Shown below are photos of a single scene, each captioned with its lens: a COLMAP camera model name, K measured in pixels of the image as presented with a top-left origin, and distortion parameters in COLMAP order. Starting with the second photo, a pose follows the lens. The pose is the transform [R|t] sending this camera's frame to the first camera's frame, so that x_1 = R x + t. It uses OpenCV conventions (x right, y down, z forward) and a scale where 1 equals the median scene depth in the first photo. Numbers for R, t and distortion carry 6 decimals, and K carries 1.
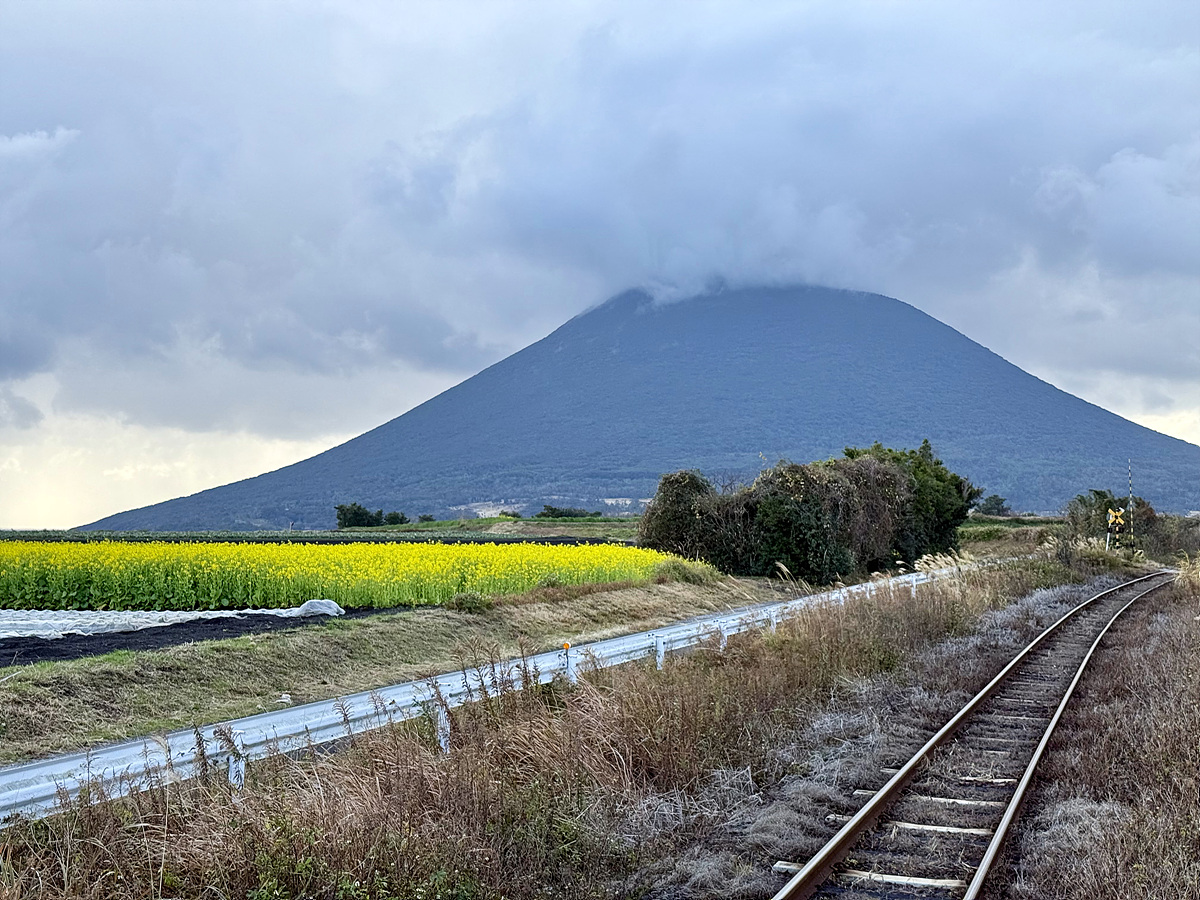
lens RADIAL K [[1684.5, 0, 574.4], [0, 1684.5, 460.6], [0, 0, 1]] dist [0.080365, 0.000000]
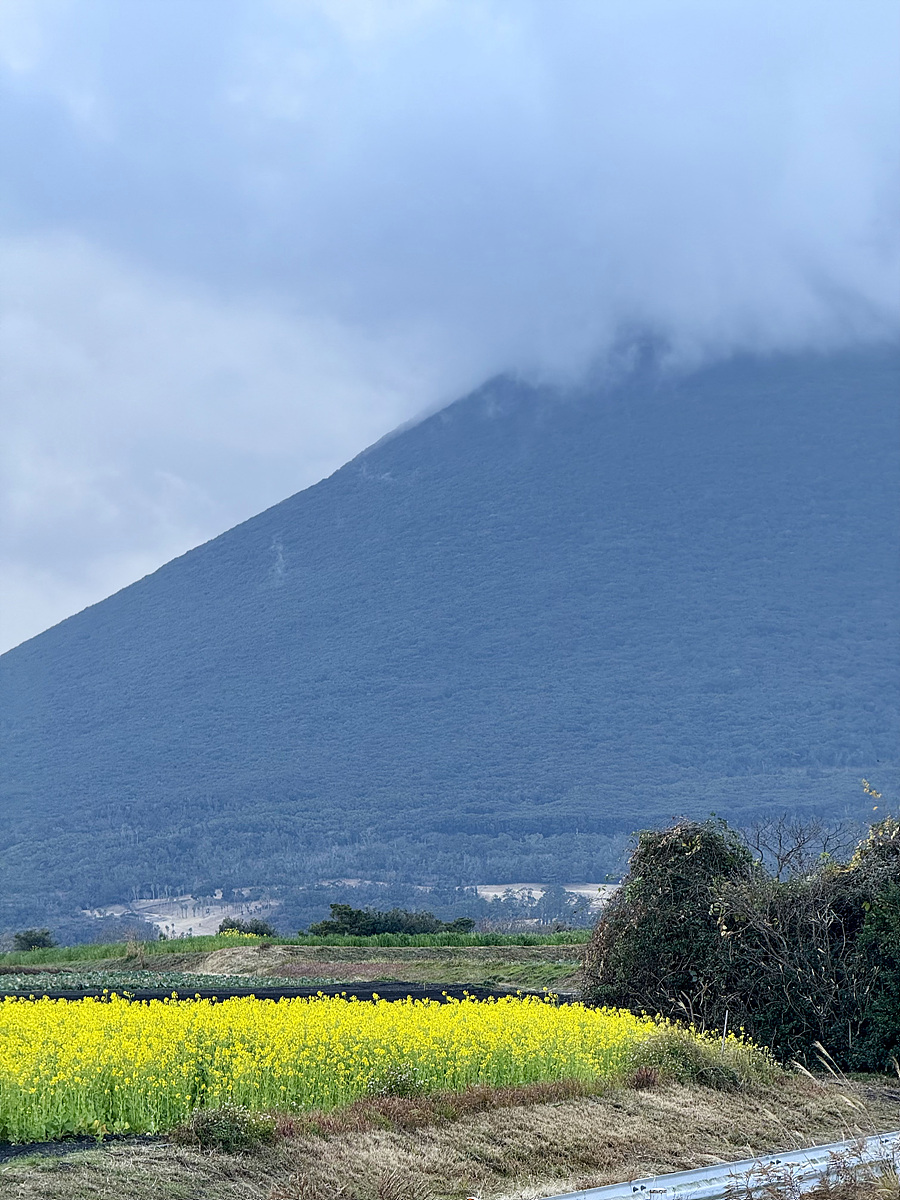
lens RADIAL K [[4268.1, 0, 448.5], [0, 4268.1, 604.7], [0, 0, 1]] dist [0.247545, 0.000000]
pose [[0.999915, -0.005903, 0.011592, -0.011171], [0.006398, 0.999049, -0.043130, -0.004370], [-0.011326, 0.043201, 0.999002, -0.111012]]
